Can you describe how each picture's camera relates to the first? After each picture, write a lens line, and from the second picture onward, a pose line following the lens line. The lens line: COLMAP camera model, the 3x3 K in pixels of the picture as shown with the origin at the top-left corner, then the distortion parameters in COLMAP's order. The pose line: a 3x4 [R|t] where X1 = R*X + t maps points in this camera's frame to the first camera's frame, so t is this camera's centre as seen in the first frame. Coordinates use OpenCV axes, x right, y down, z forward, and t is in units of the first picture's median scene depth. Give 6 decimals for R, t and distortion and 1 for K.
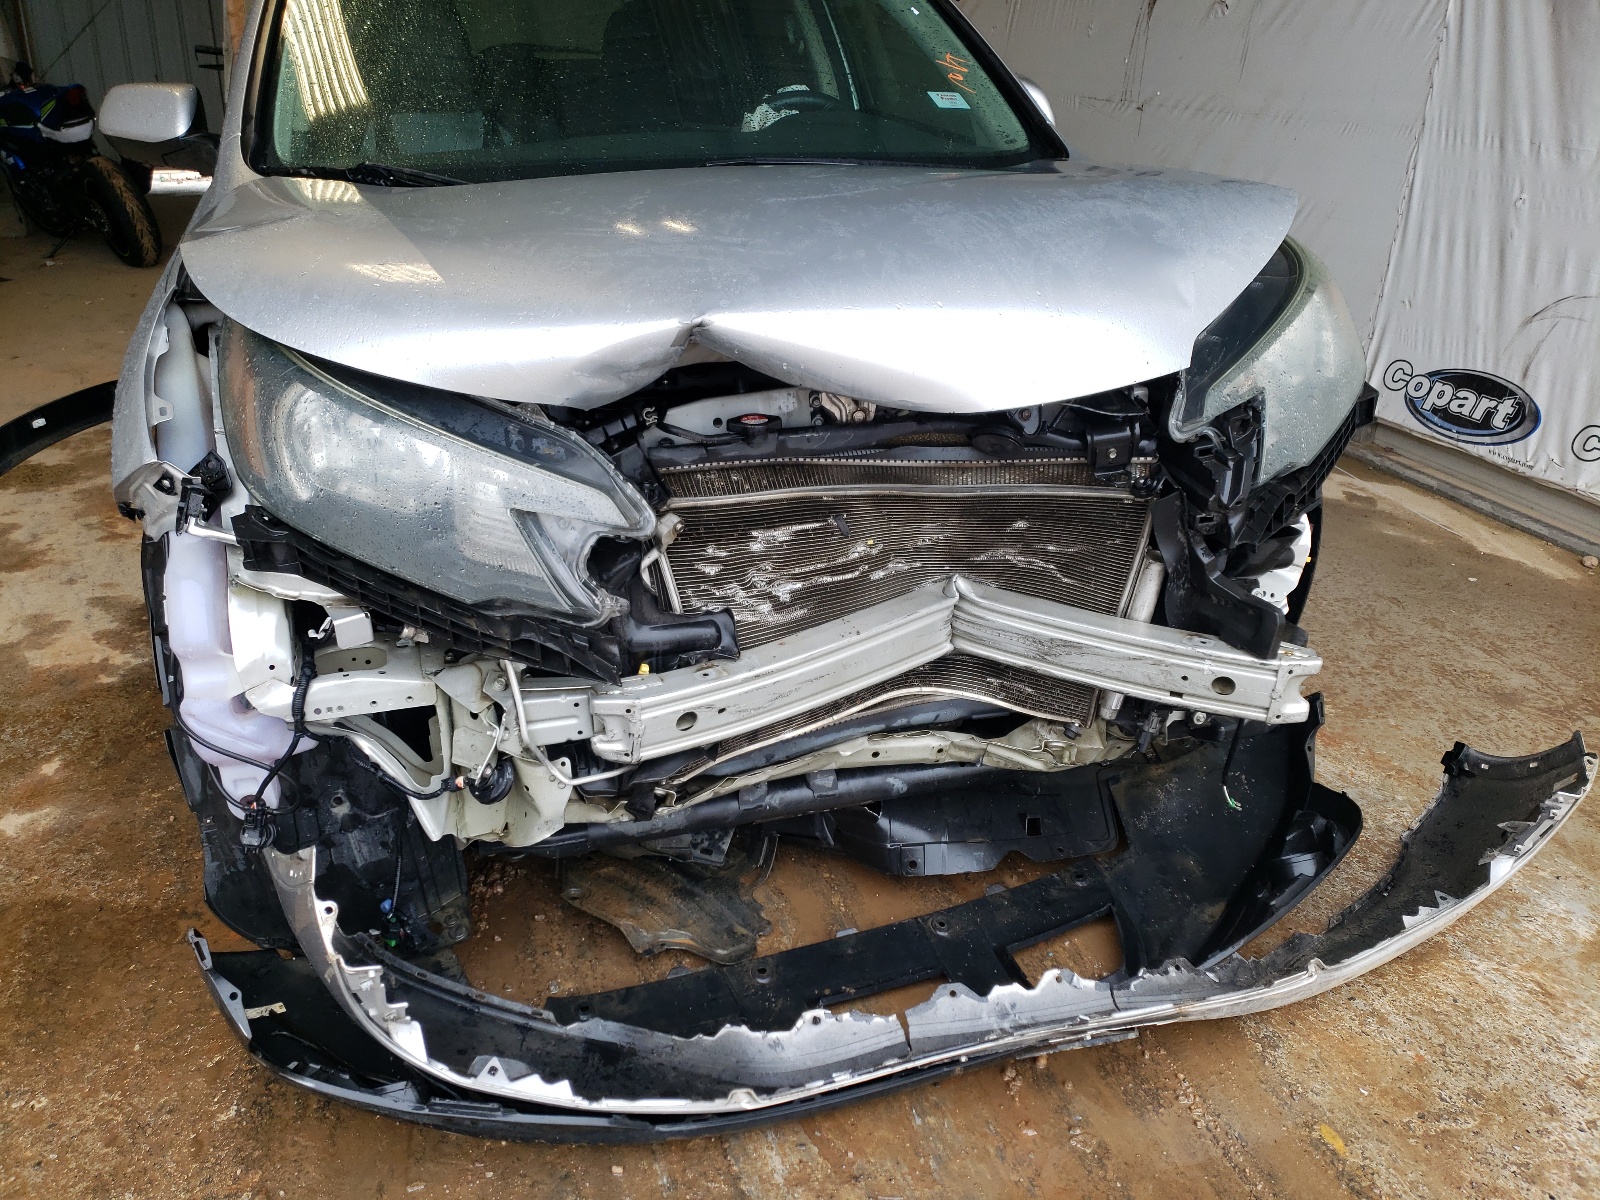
lens RADIAL K [[1182.3, 0, 739.7], [0, 1182.3, 599.8], [0, 0, 1]] dist [0.008921, -0.005478]
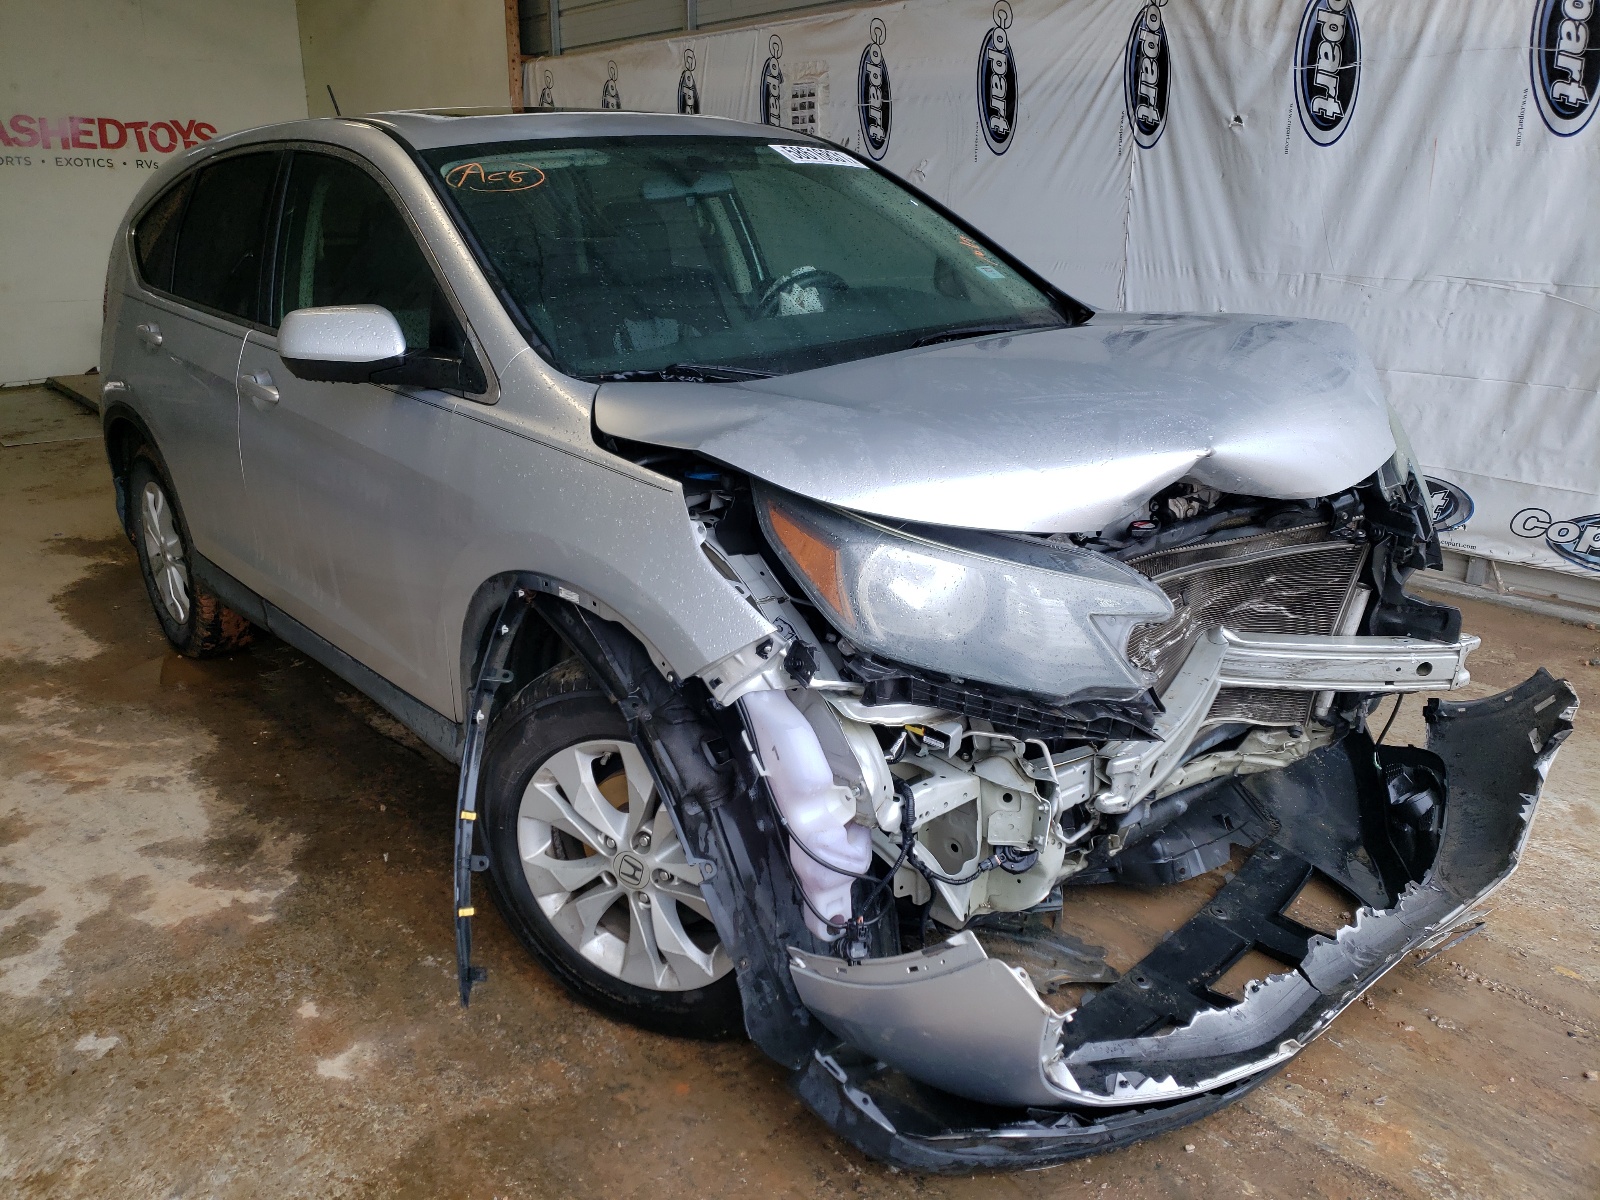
lens RADIAL K [[1182.3, 0, 739.7], [0, 1182.3, 599.8], [0, 0, 1]] dist [0.008921, -0.005478]
pose [[0.926390, -0.157627, 0.341989, -0.792232], [0.194995, 0.977733, -0.077561, -0.055265], [-0.322148, 0.138538, 0.936498, -0.054539]]
